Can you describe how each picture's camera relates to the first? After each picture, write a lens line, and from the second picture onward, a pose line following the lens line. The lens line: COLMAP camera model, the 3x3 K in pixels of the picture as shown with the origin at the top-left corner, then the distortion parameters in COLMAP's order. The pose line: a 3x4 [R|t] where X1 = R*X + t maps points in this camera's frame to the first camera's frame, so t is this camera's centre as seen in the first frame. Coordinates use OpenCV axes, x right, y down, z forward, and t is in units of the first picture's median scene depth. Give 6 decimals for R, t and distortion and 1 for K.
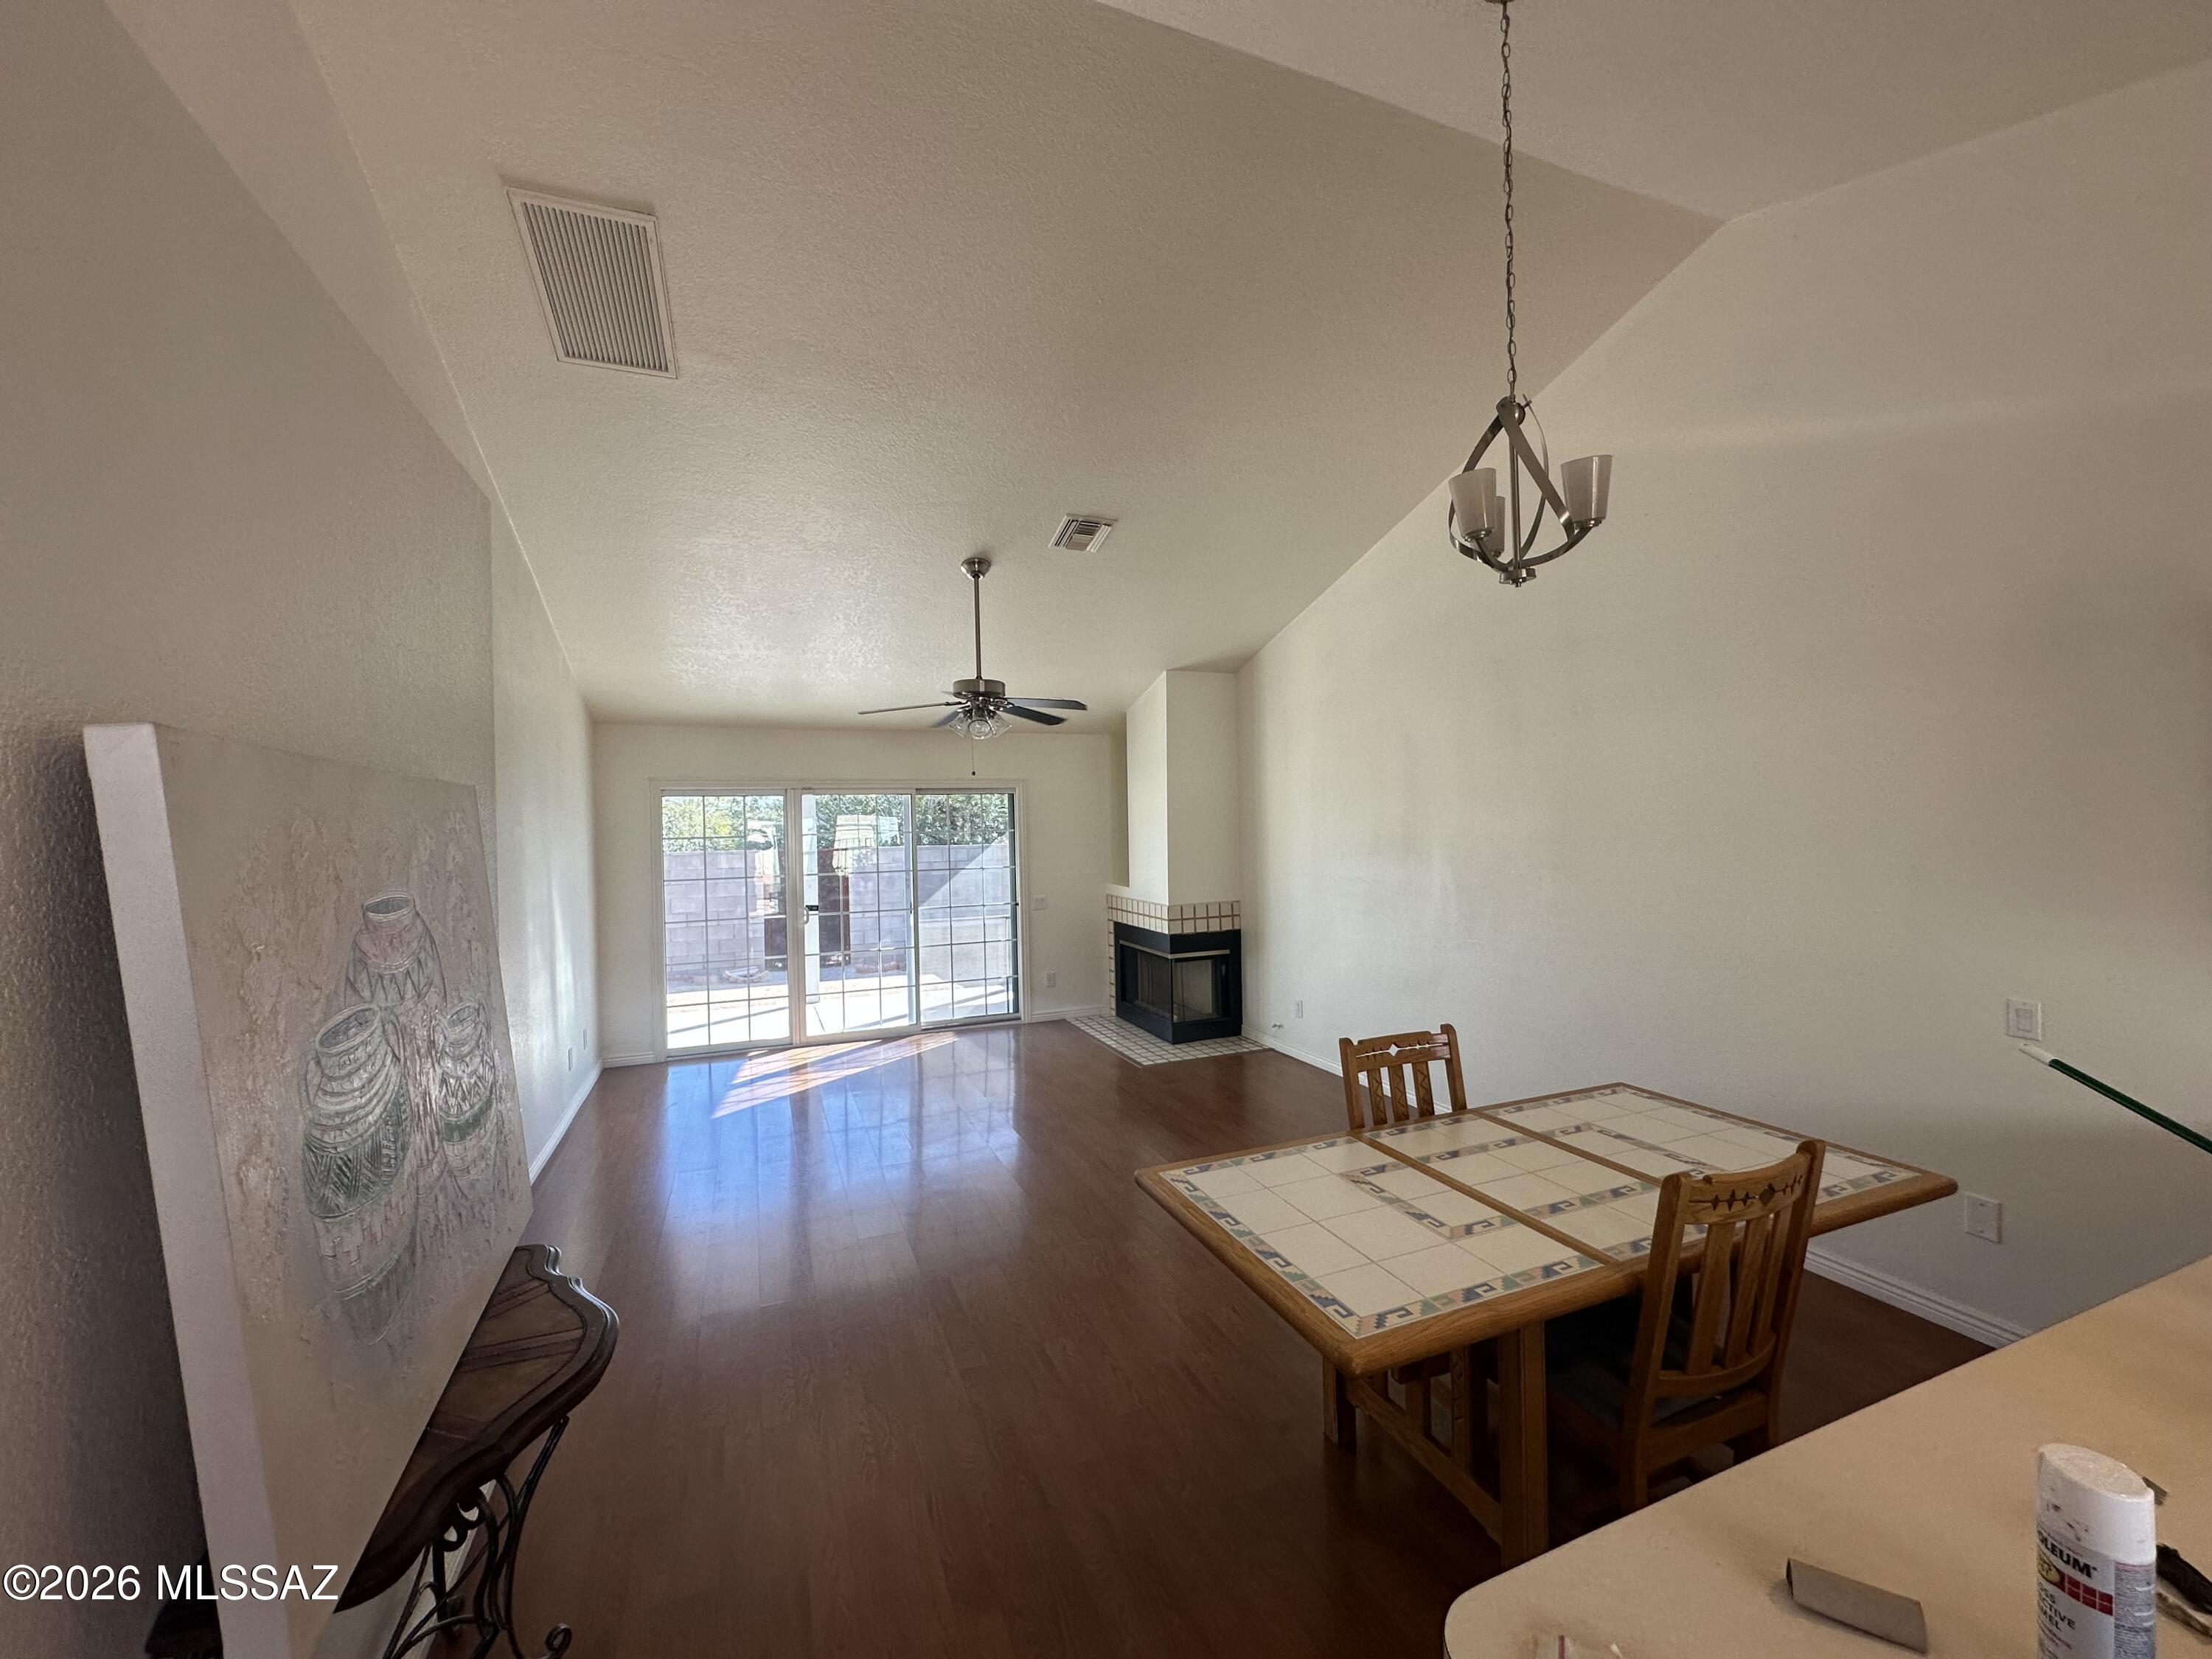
lens RADIAL K [[879.5, 0, 1103.0], [0, 879.5, 831.5], [0, 0, 1]] dist [-0.002212, 0.001240]
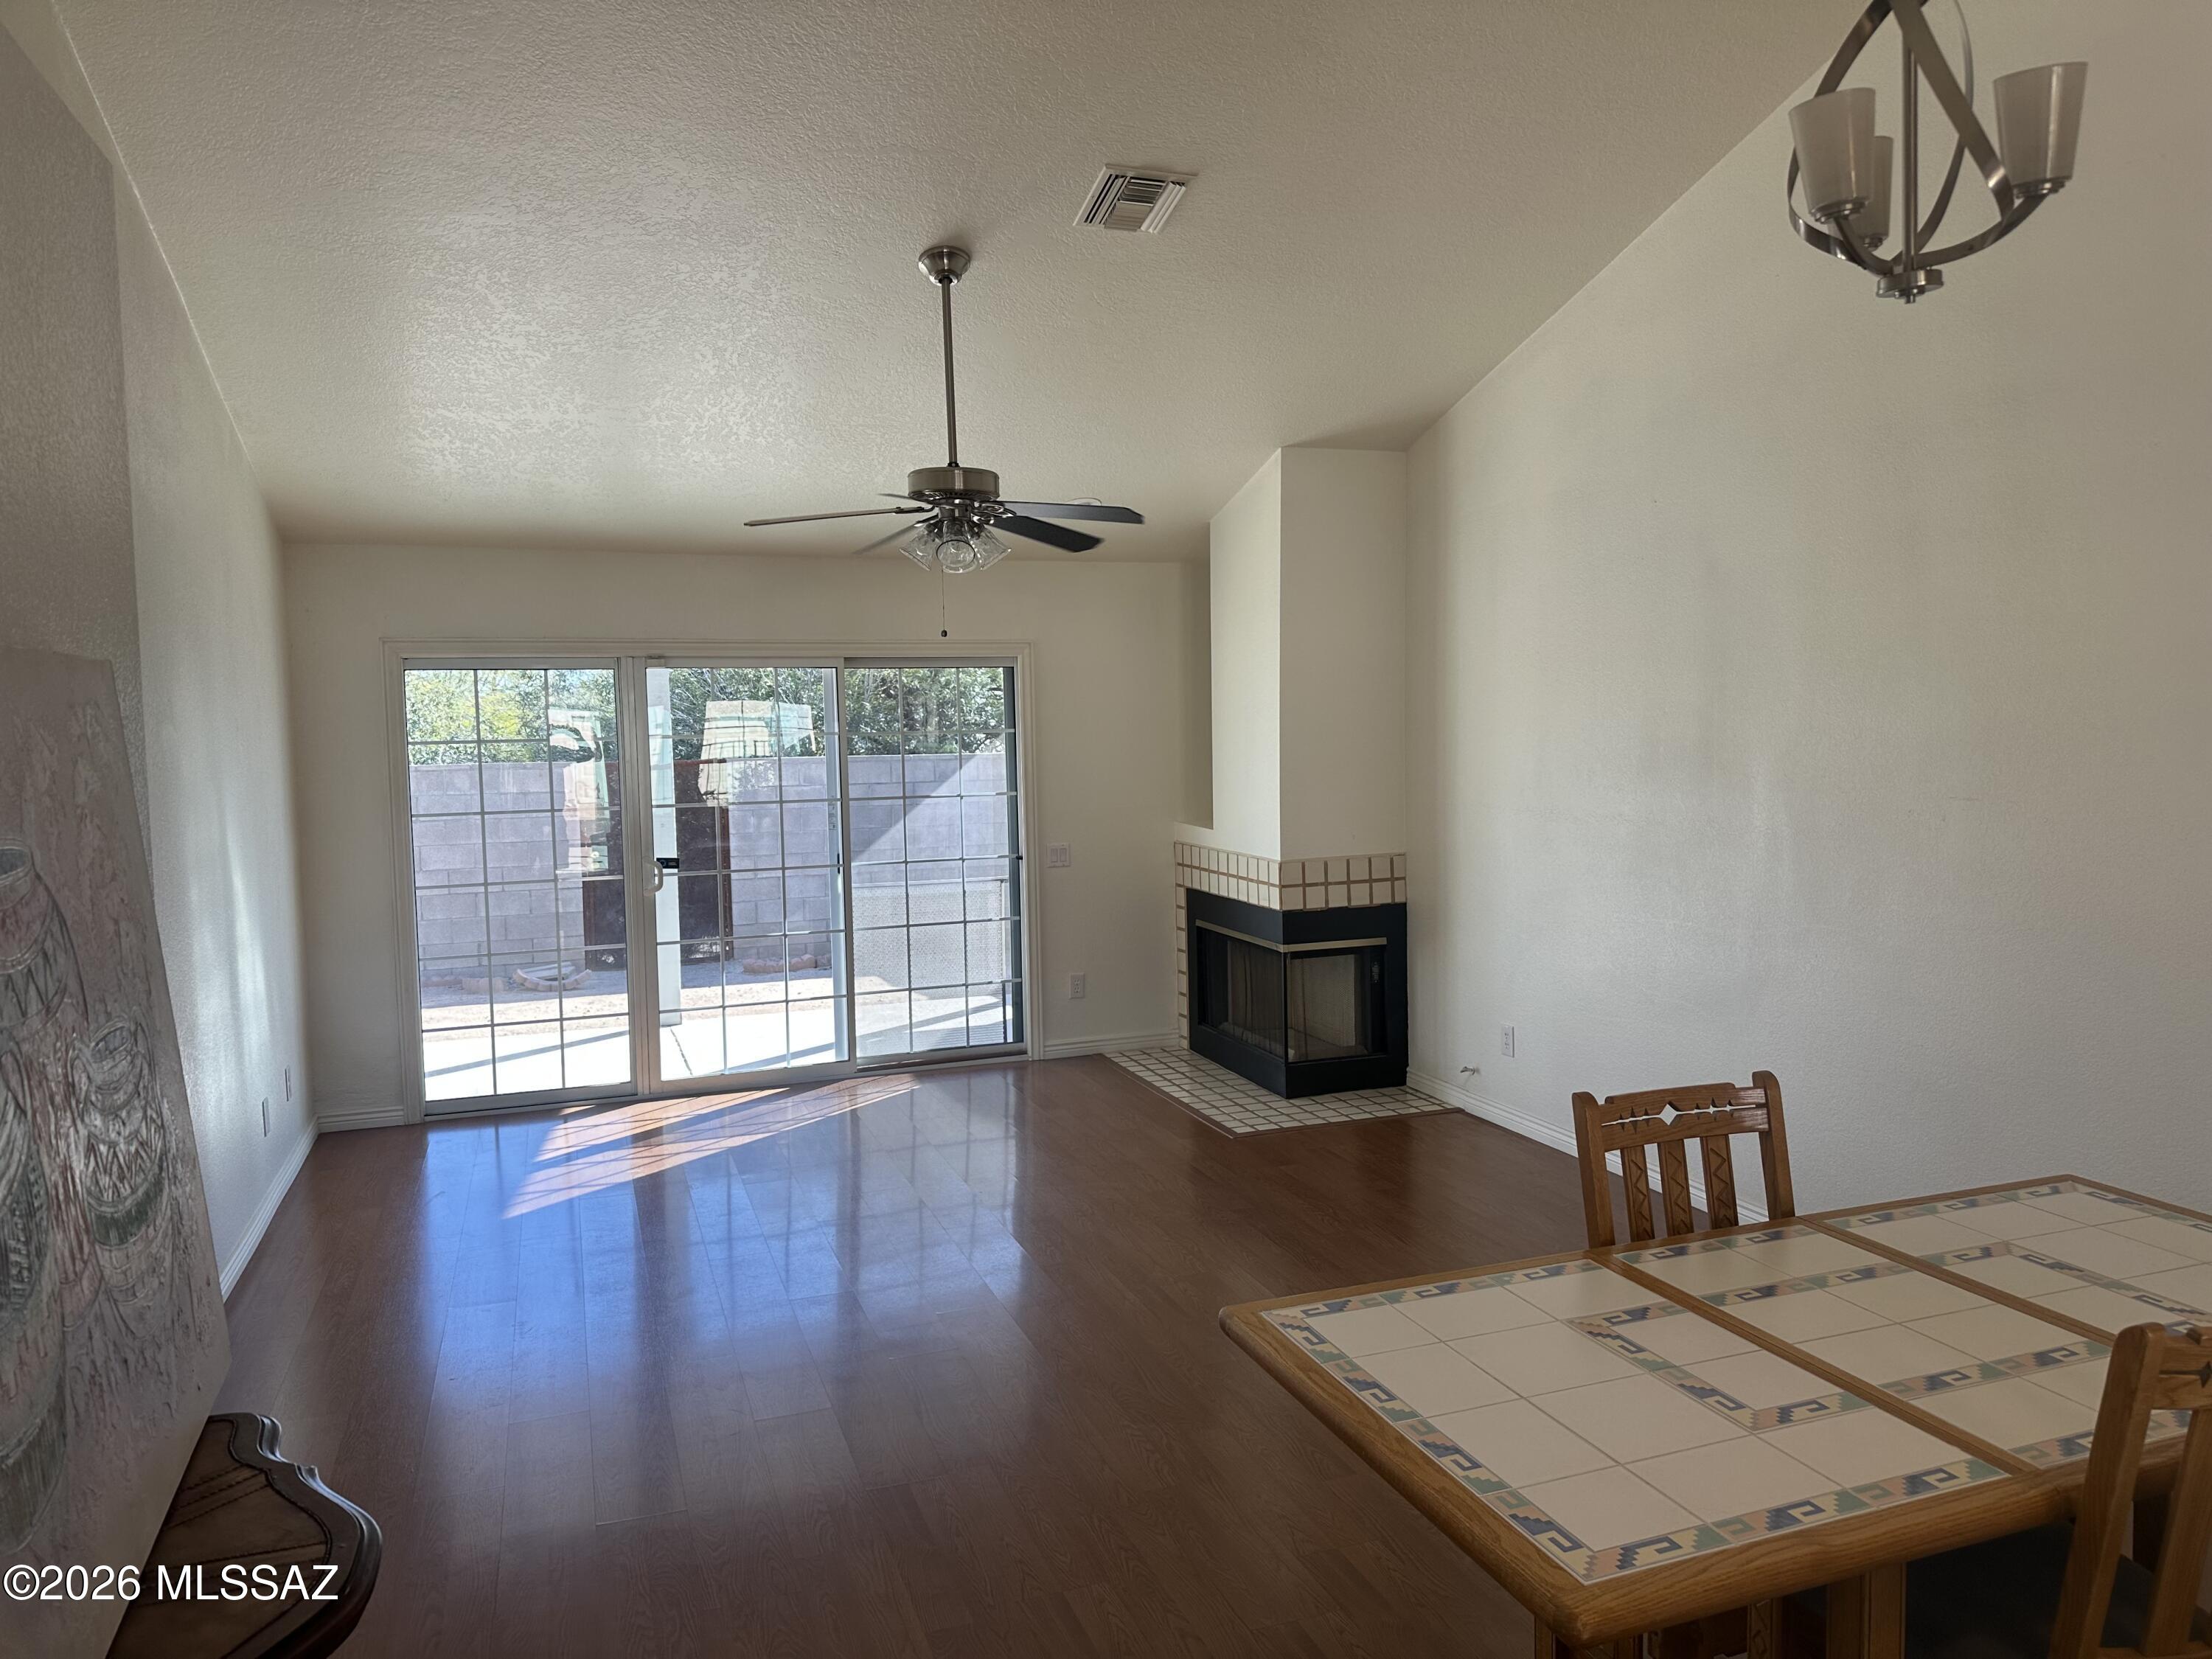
lens RADIAL K [[1547.3, 0, 1112.0], [0, 1547.3, 829.6], [0, 0, 1]] dist [0.047668, -0.063895]
pose [[0.999350, 0.003462, -0.035873, 0.000010], [-0.001112, 0.997862, 0.065342, -0.005920], [0.036022, -0.065260, 0.997218, -0.026958]]
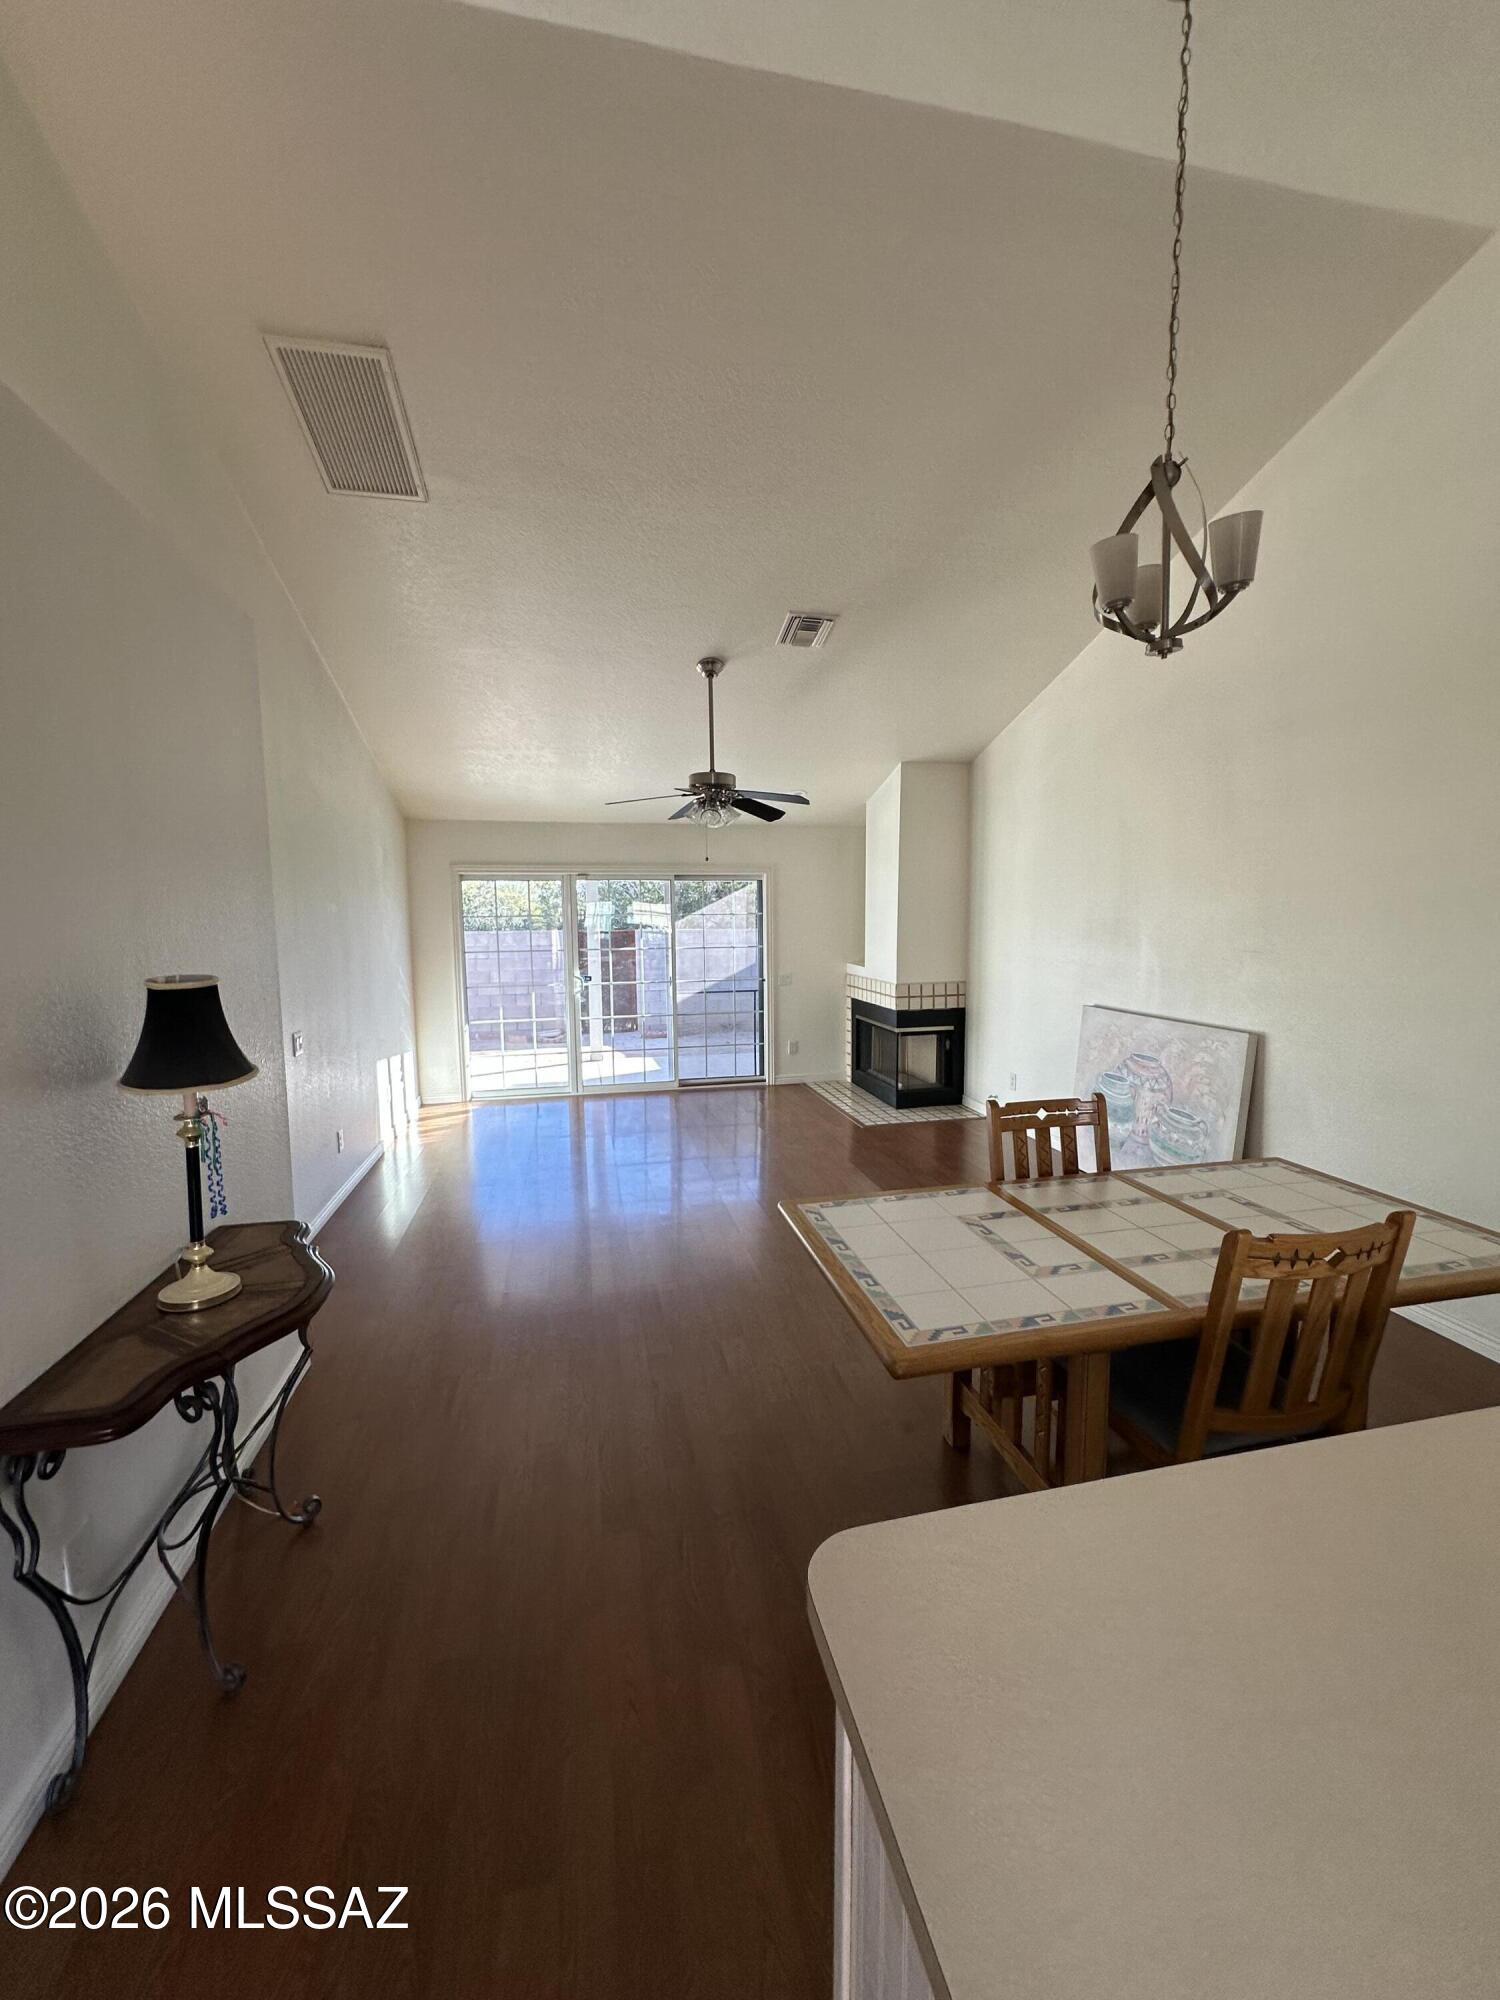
lens RADIAL K [[795.2, 0, 751.0], [0, 795.2, 1002.4], [0, 0, 1]] dist [-0.002212, 0.001240]
pose [[0.986318, 0.029352, -0.162218, 0.137819], [-0.012586, 0.994557, 0.103432, 0.017482], [0.164370, -0.099976, 0.981319, 0.001775]]
